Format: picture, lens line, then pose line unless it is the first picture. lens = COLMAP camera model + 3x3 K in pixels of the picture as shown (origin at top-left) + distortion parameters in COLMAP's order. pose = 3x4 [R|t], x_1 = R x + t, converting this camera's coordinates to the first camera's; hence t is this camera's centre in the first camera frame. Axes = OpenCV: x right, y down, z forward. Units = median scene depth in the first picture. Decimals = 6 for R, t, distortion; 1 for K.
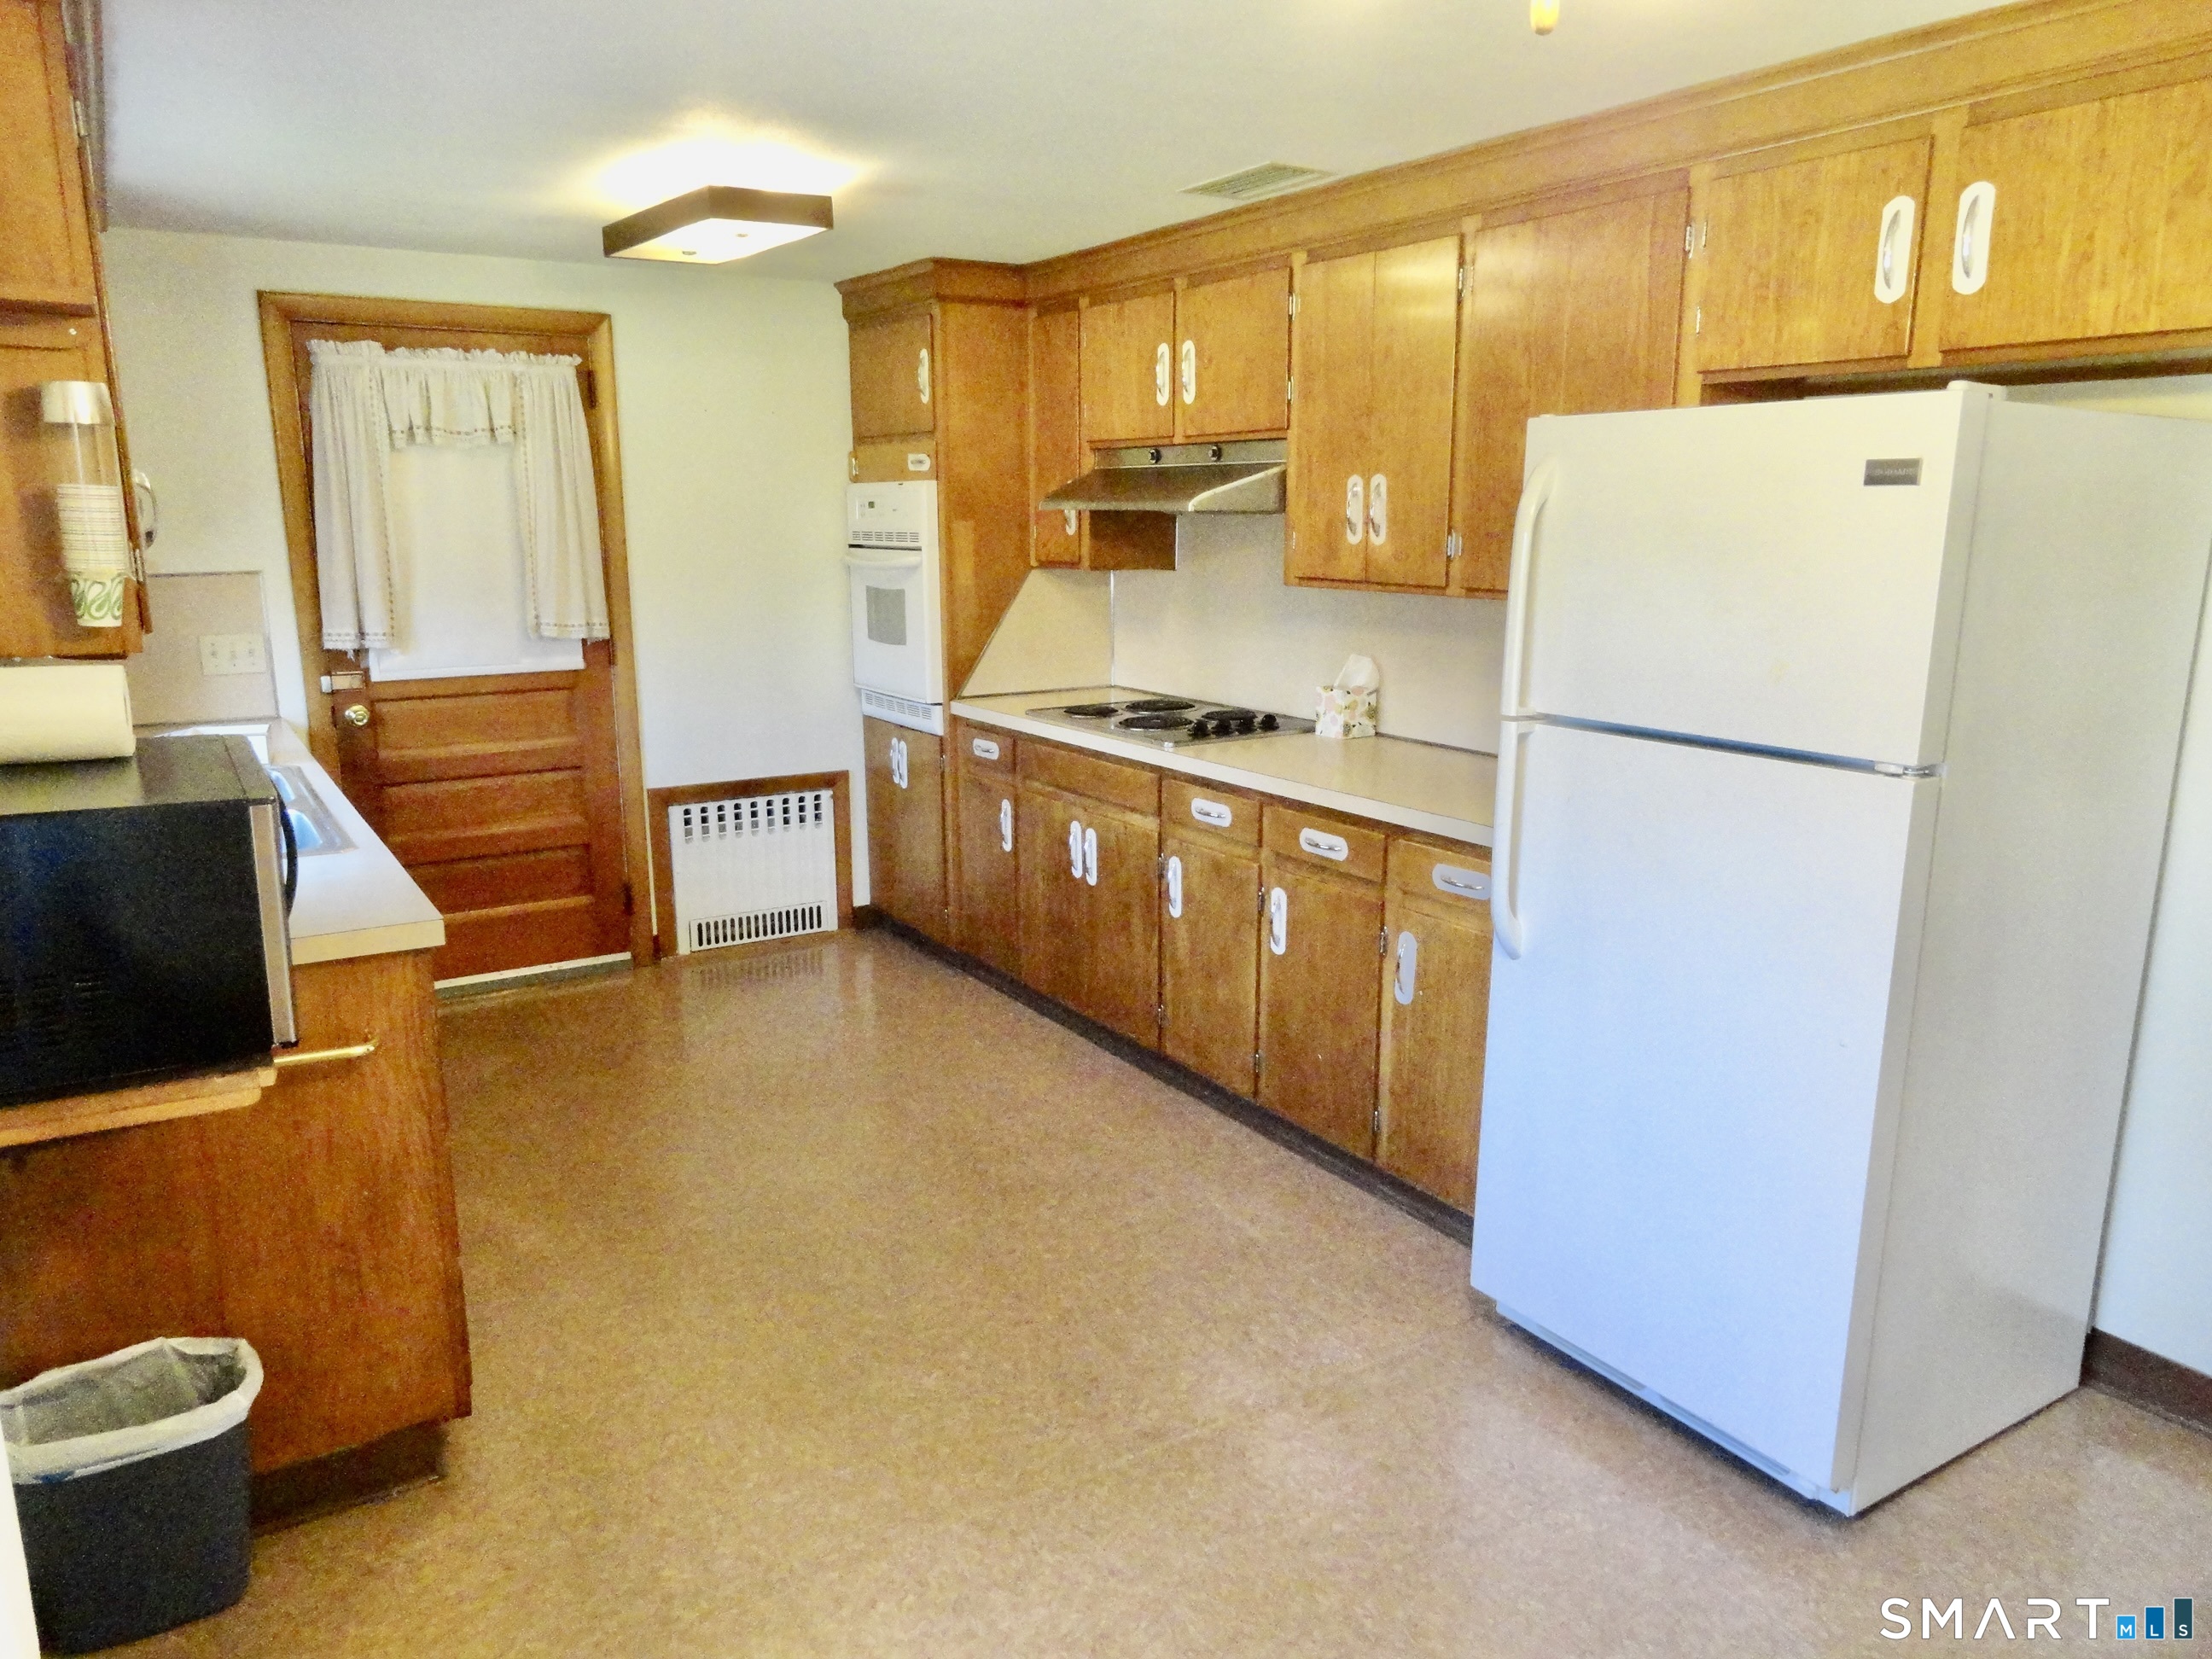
lens RADIAL K [[1529.0, 0, 1097.4], [0, 1529.0, 833.5], [0, 0, 1]] dist [-0.001813, 0.007387]
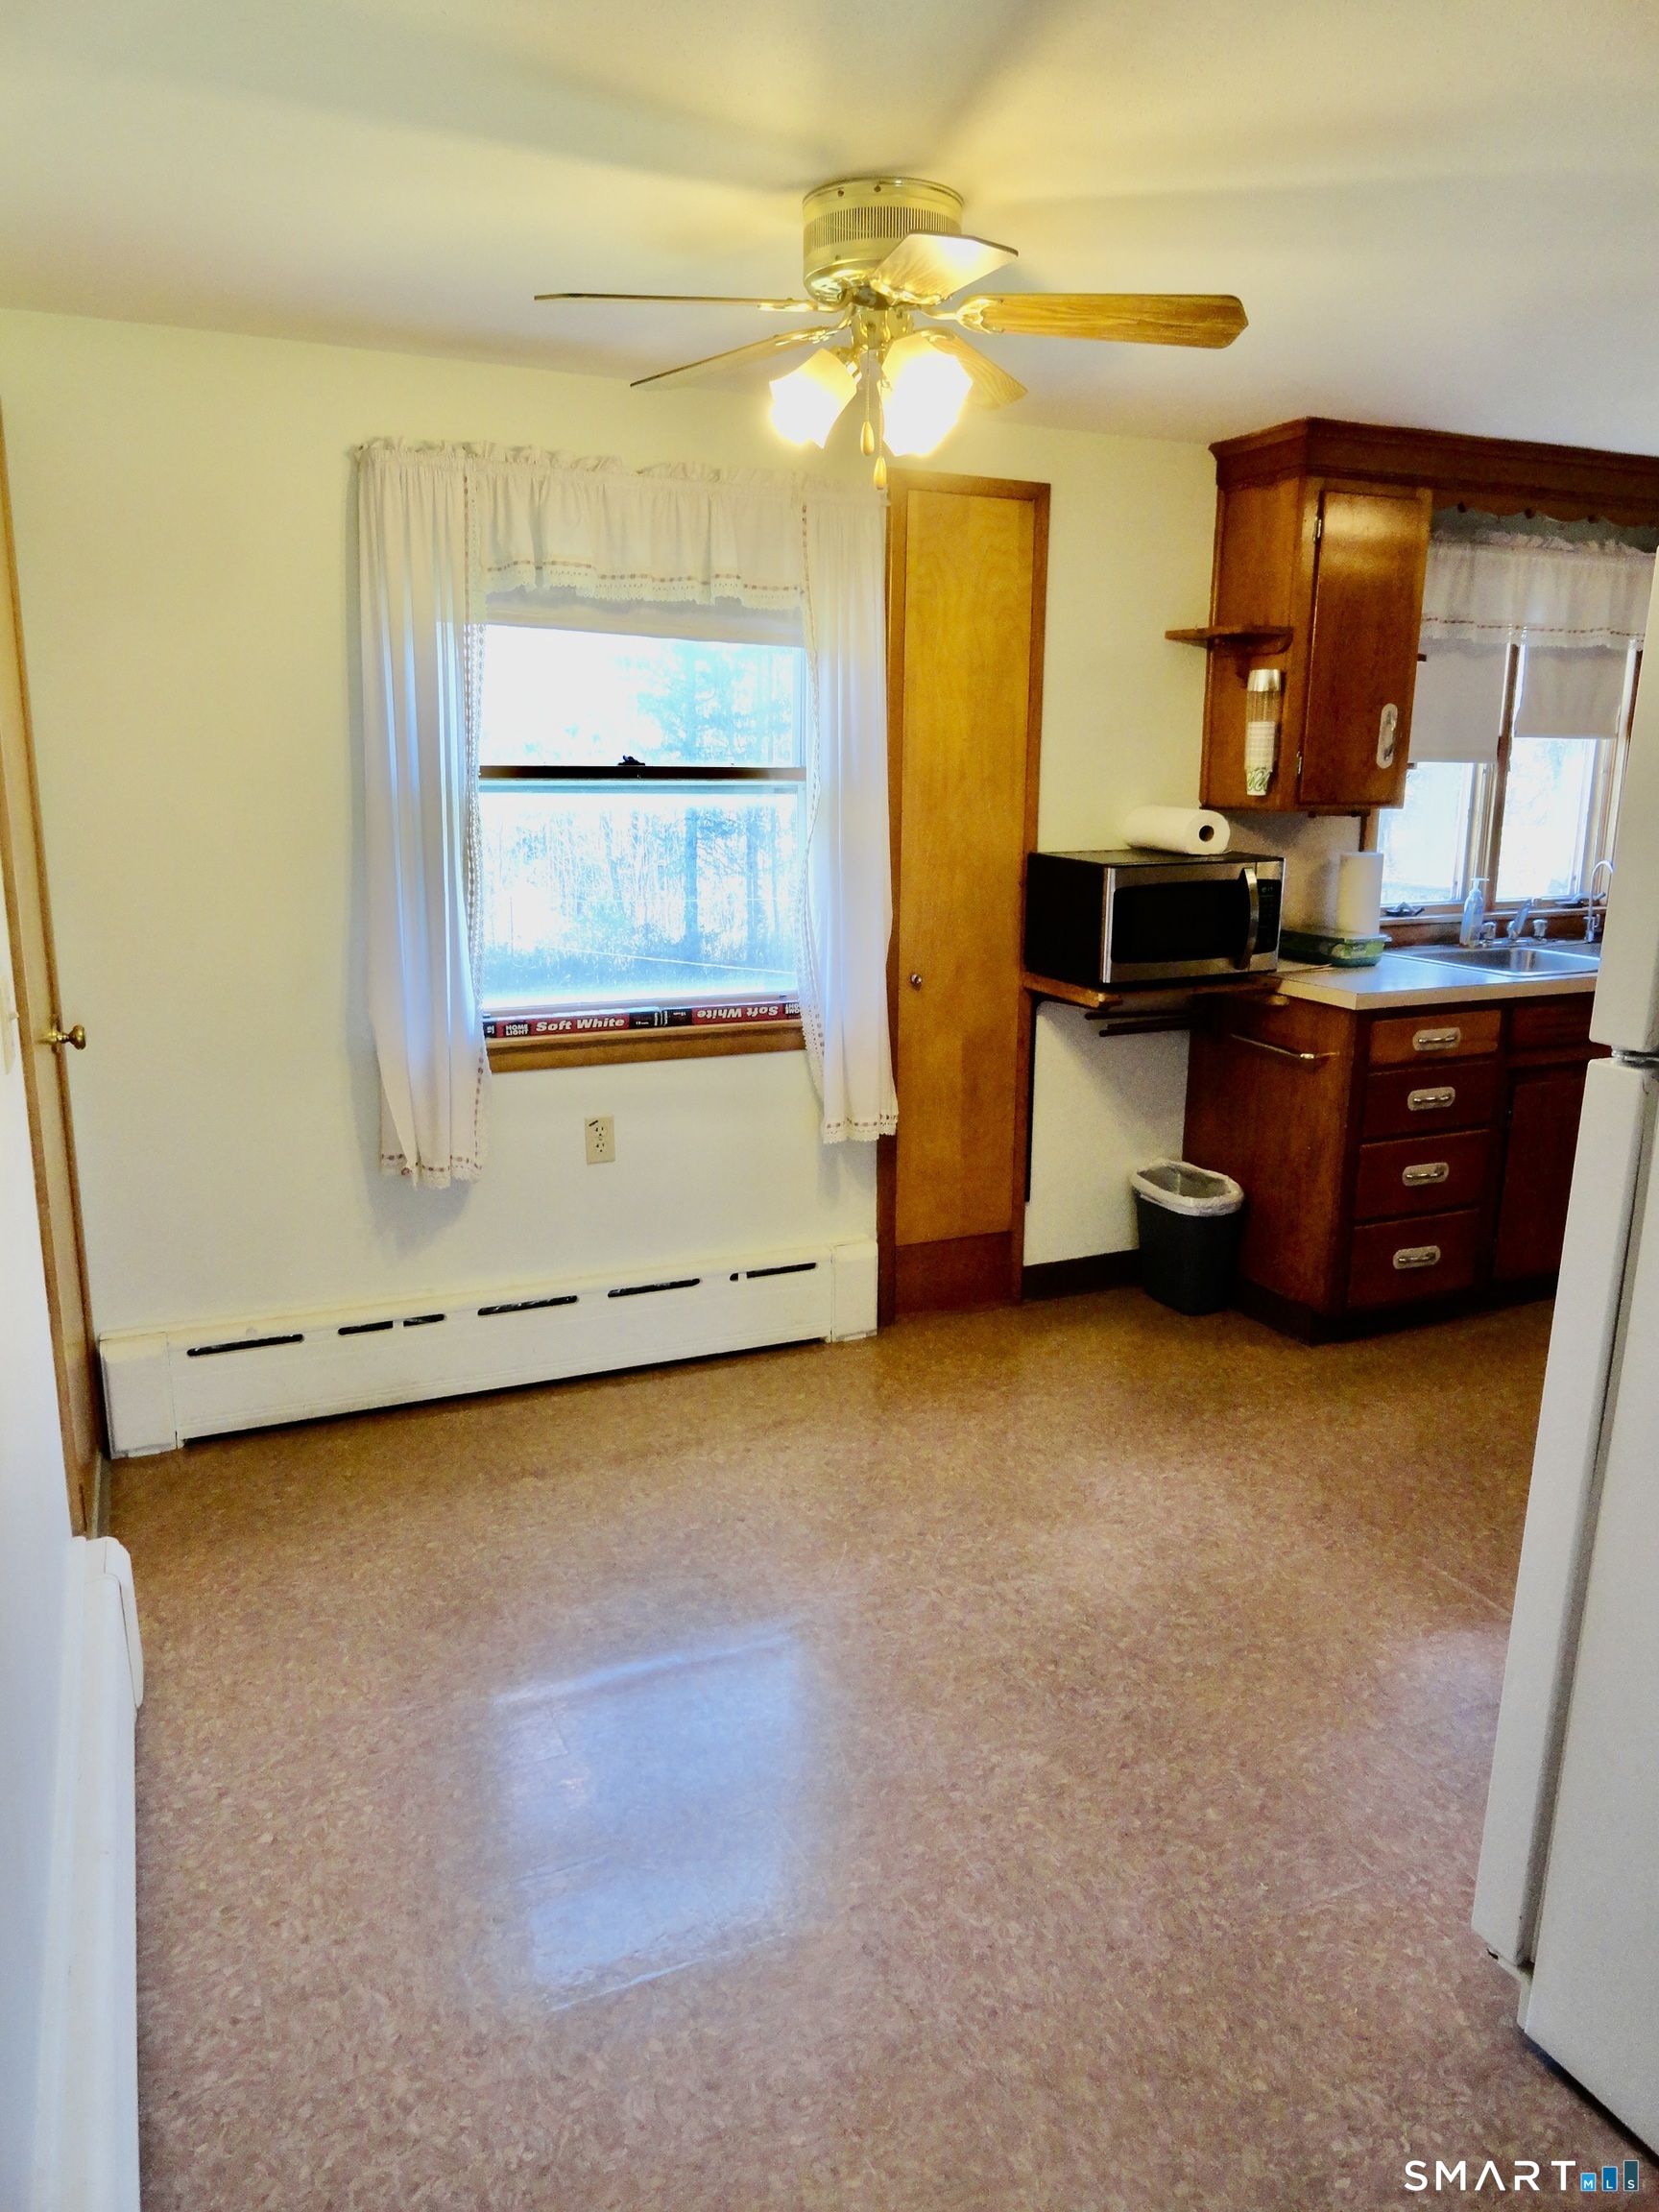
lens RADIAL K [[1529.0, 0, 822.6], [0, 1529.0, 1103.7], [0, 0, 1]] dist [-0.001813, 0.007387]
pose [[-0.138996, 0.219648, -0.965627, 0.620024], [-0.214432, 0.945282, 0.245887, -0.054753], [0.966798, 0.241238, -0.084291, 0.322163]]
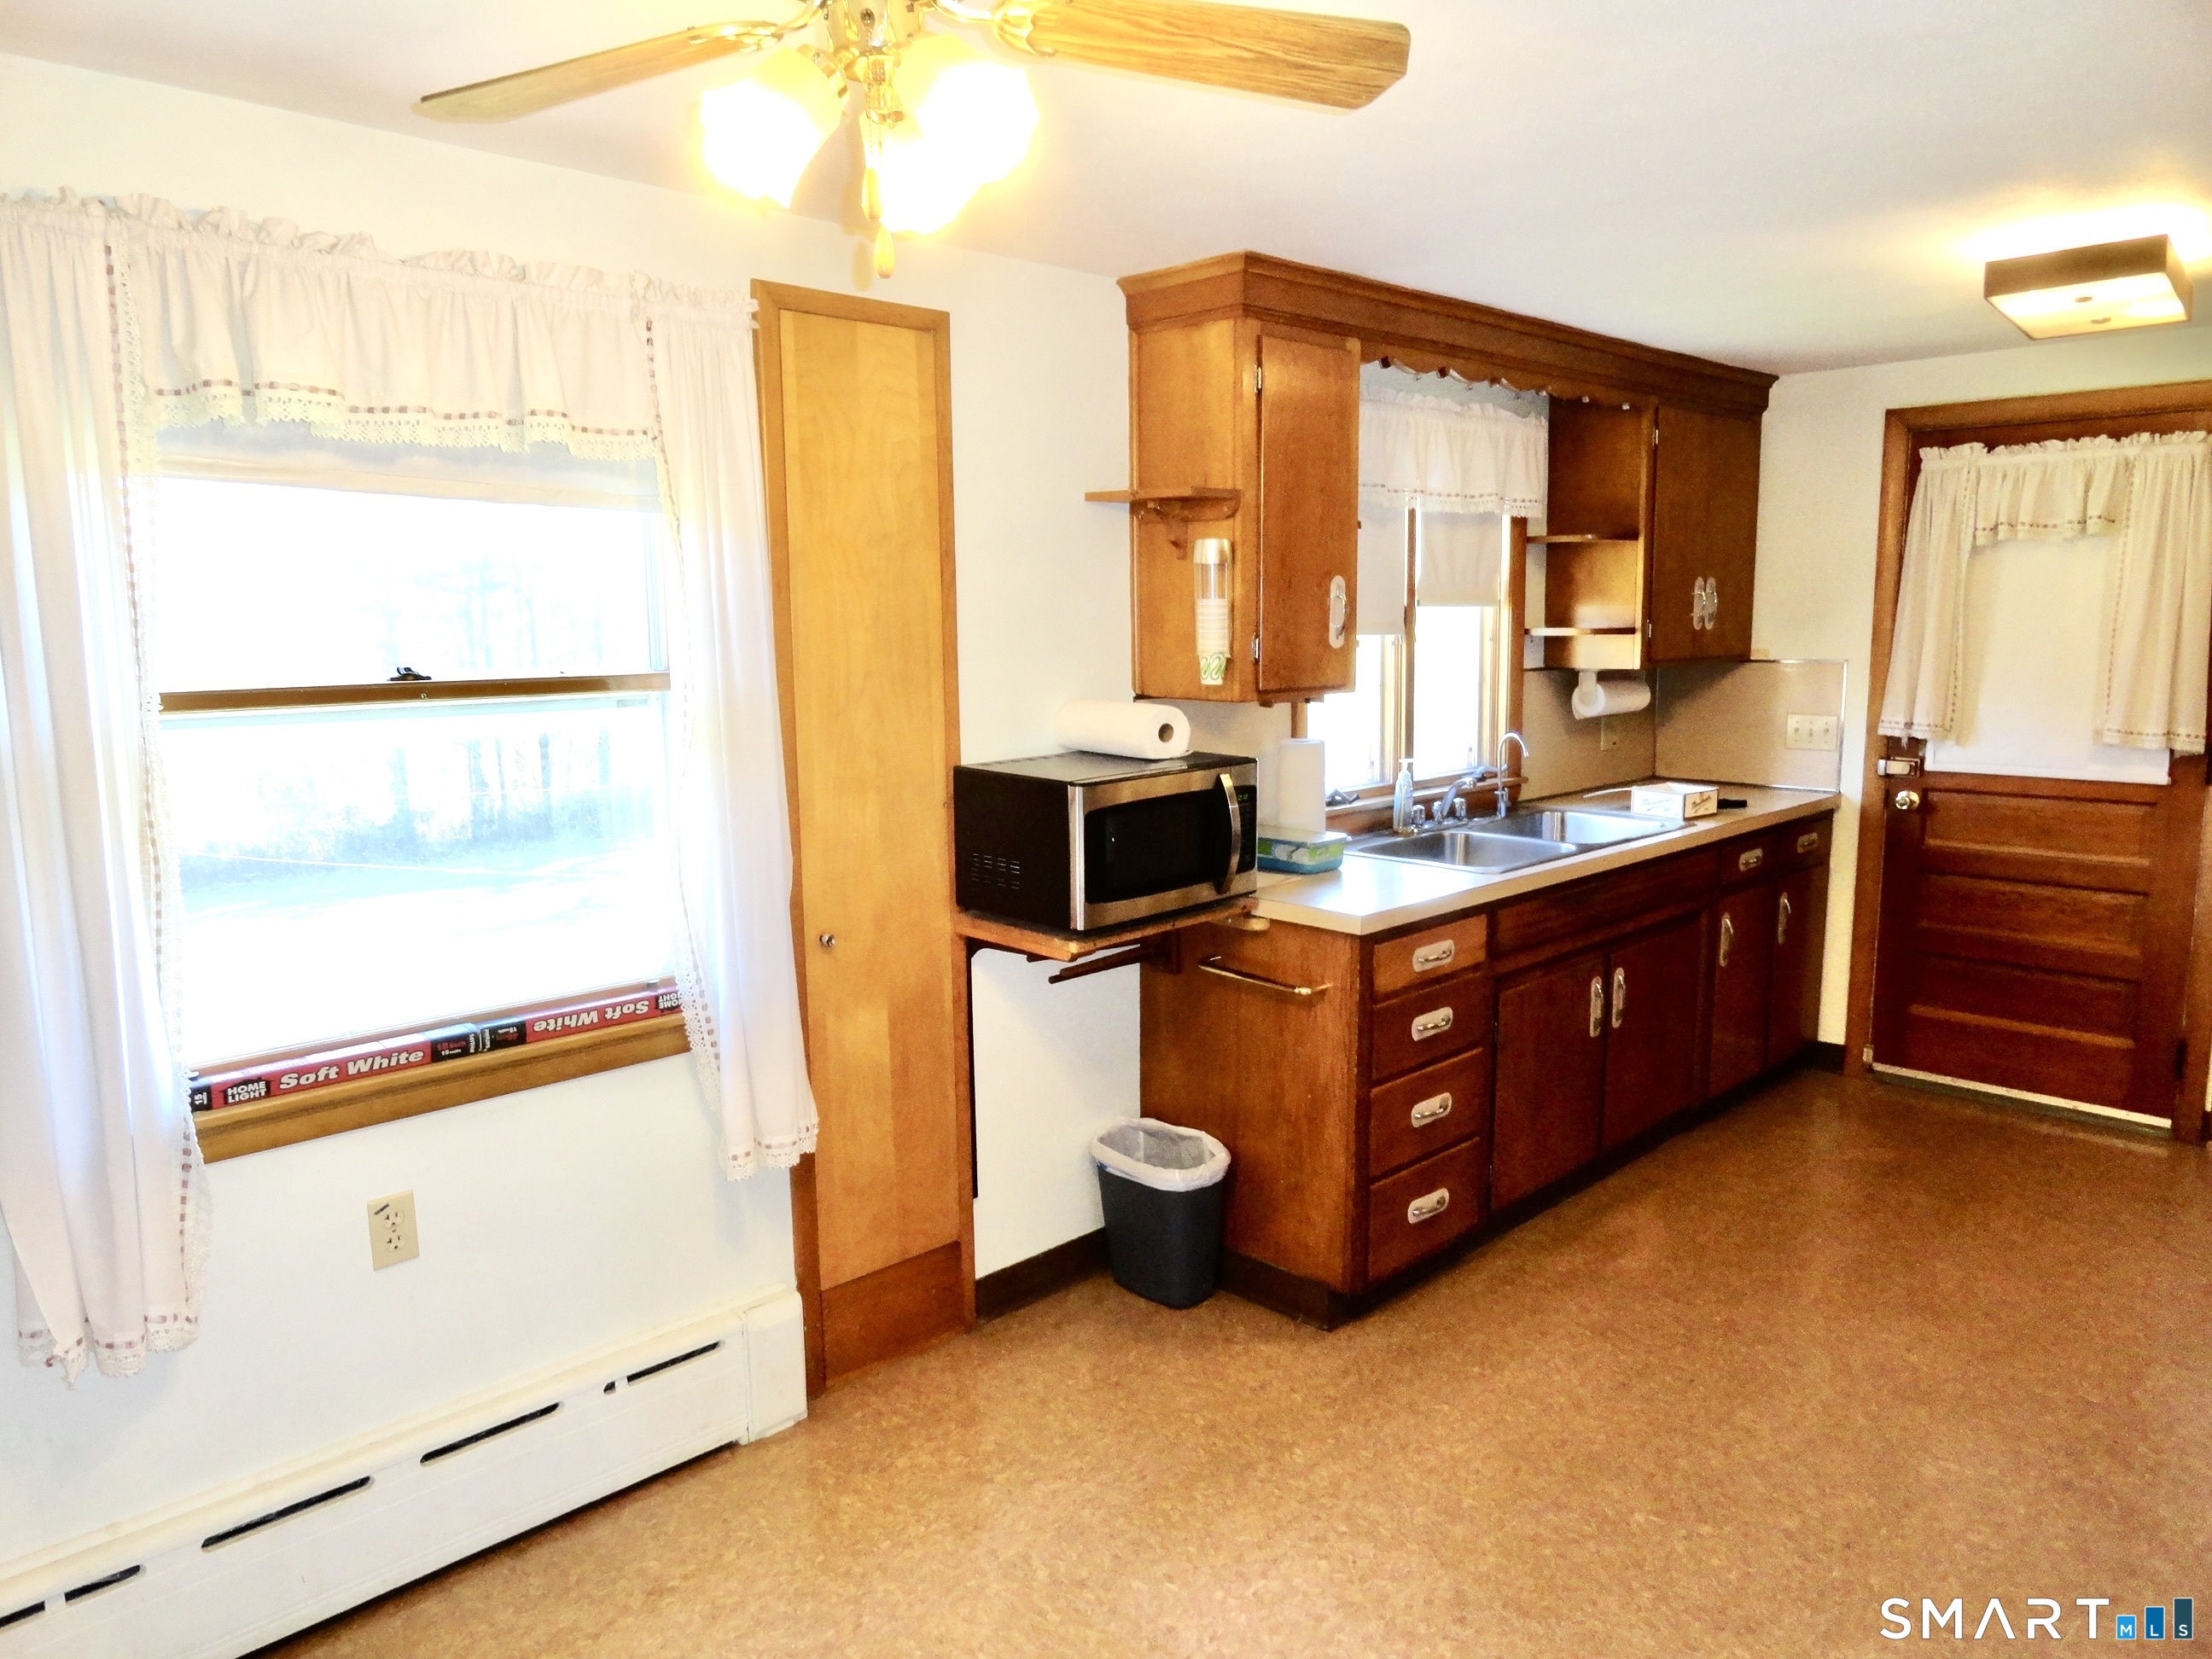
lens RADIAL K [[1529.0, 0, 1100.4], [0, 1529.0, 837.2], [0, 0, 1]] dist [-0.001813, 0.007387]
pose [[0.211629, 0.145314, -0.966487, 0.415731], [-0.195136, 0.975257, 0.103904, -0.054320], [0.957672, 0.166608, 0.234748, 0.233995]]
